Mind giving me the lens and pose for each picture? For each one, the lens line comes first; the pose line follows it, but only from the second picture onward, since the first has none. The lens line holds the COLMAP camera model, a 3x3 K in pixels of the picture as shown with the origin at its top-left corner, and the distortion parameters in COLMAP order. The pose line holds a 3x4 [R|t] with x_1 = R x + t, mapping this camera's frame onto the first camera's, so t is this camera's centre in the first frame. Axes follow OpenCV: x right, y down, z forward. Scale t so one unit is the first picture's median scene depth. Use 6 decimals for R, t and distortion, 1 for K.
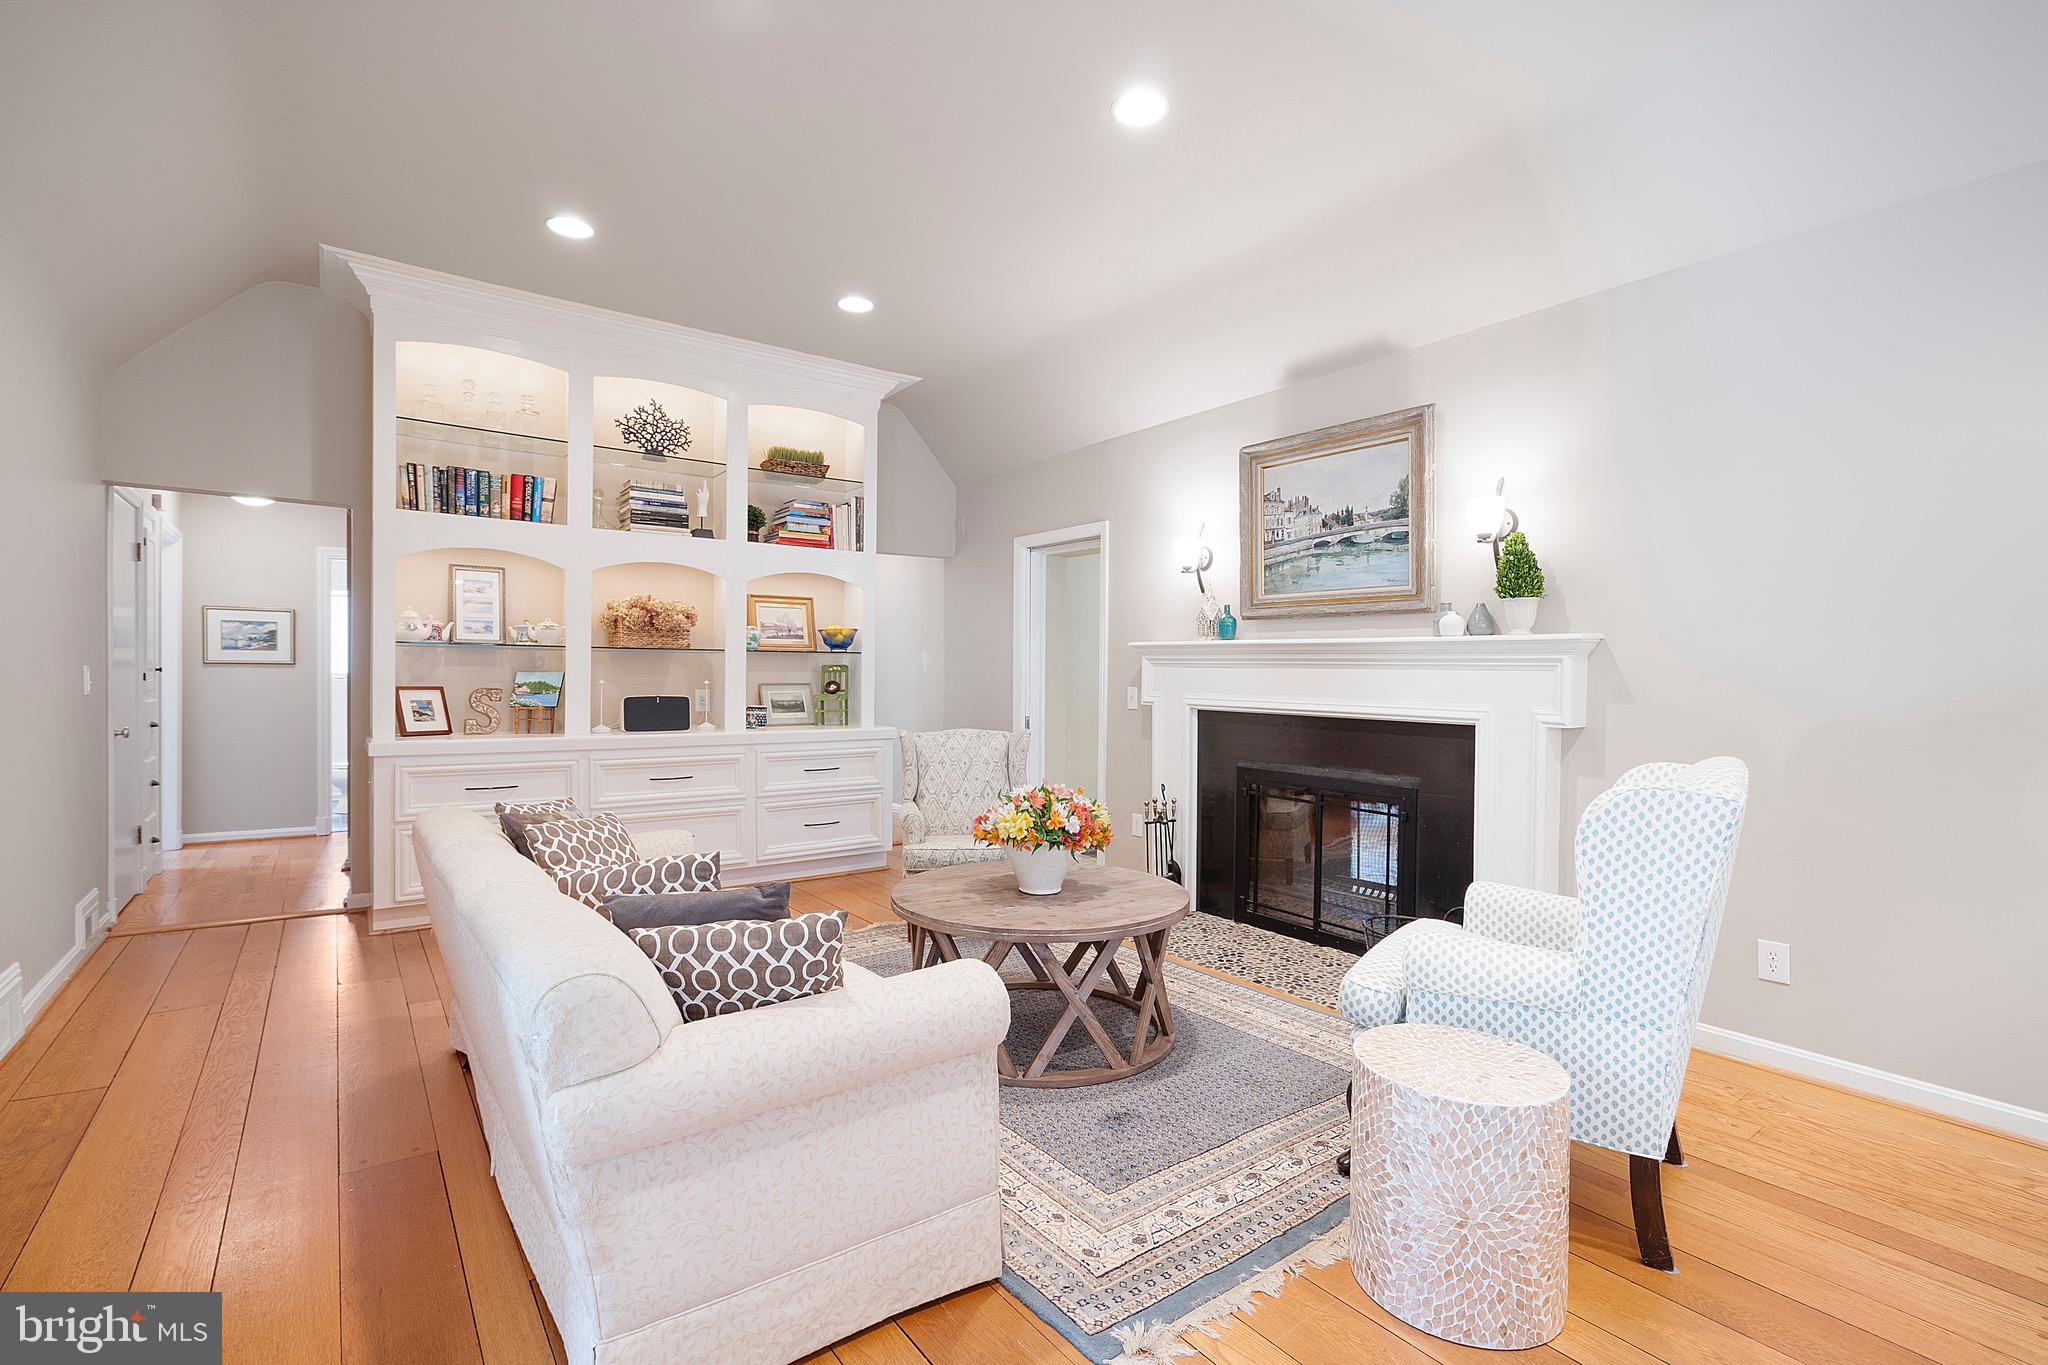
lens RADIAL K [[951.1, 0, 1025.5], [0, 951.1, 684.3], [0, 0, 1]] dist [-0.014825, 0.002944]
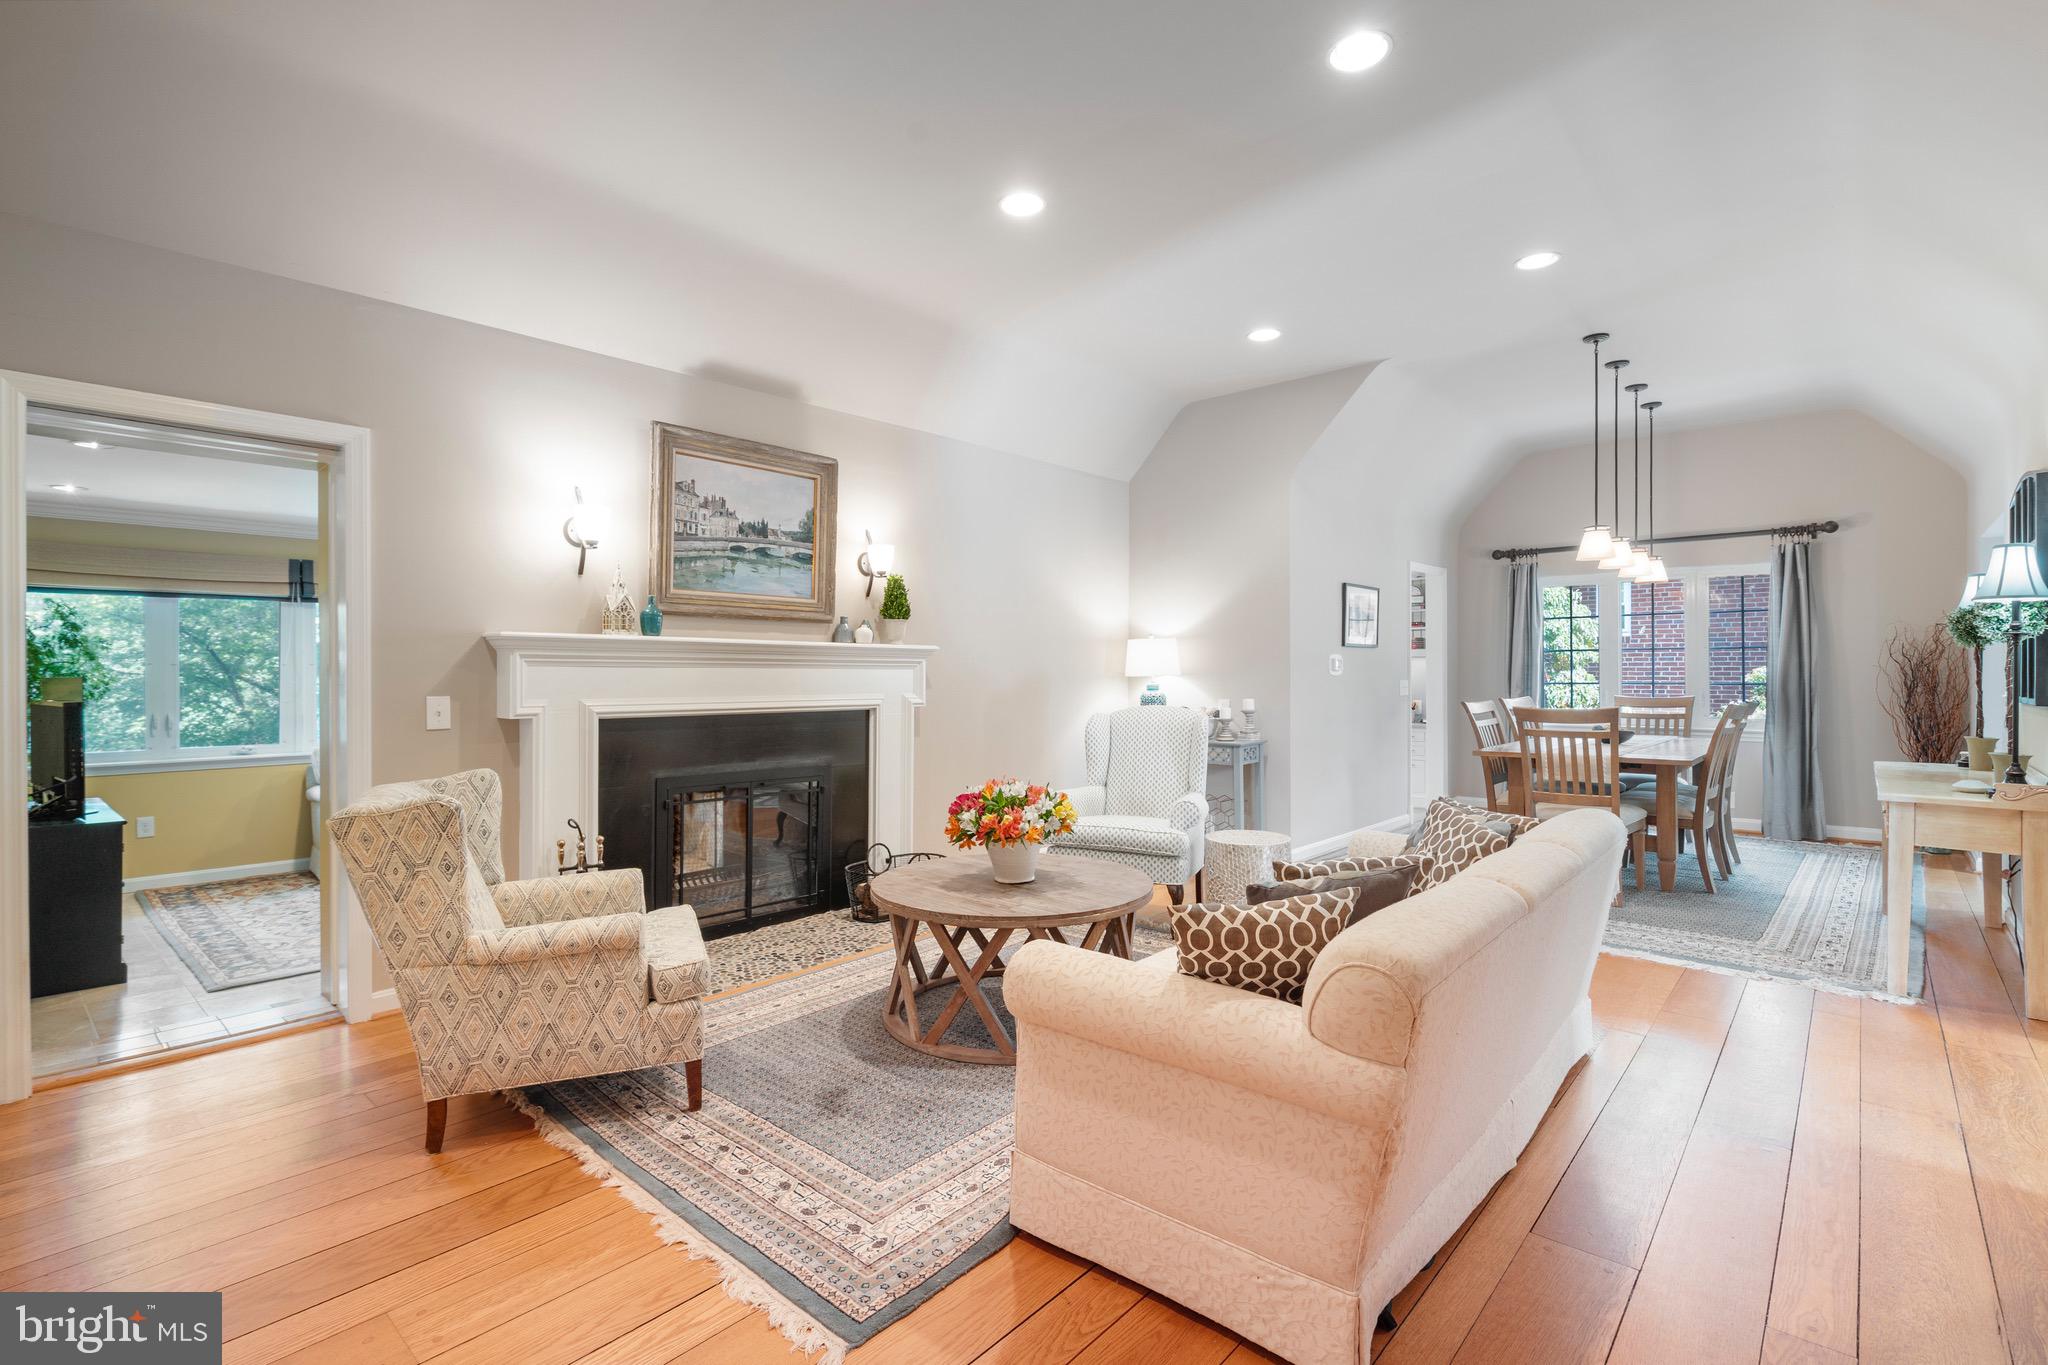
lens RADIAL K [[951.1, 0, 1021.0], [0, 951.1, 674.5], [0, 0, 1]] dist [-0.014825, 0.002944]
pose [[-0.215582, -0.018696, 0.976307, -0.779107], [0.006670, 0.999765, 0.020618, -0.029001], [-0.976463, 0.010957, -0.215407, 0.925550]]
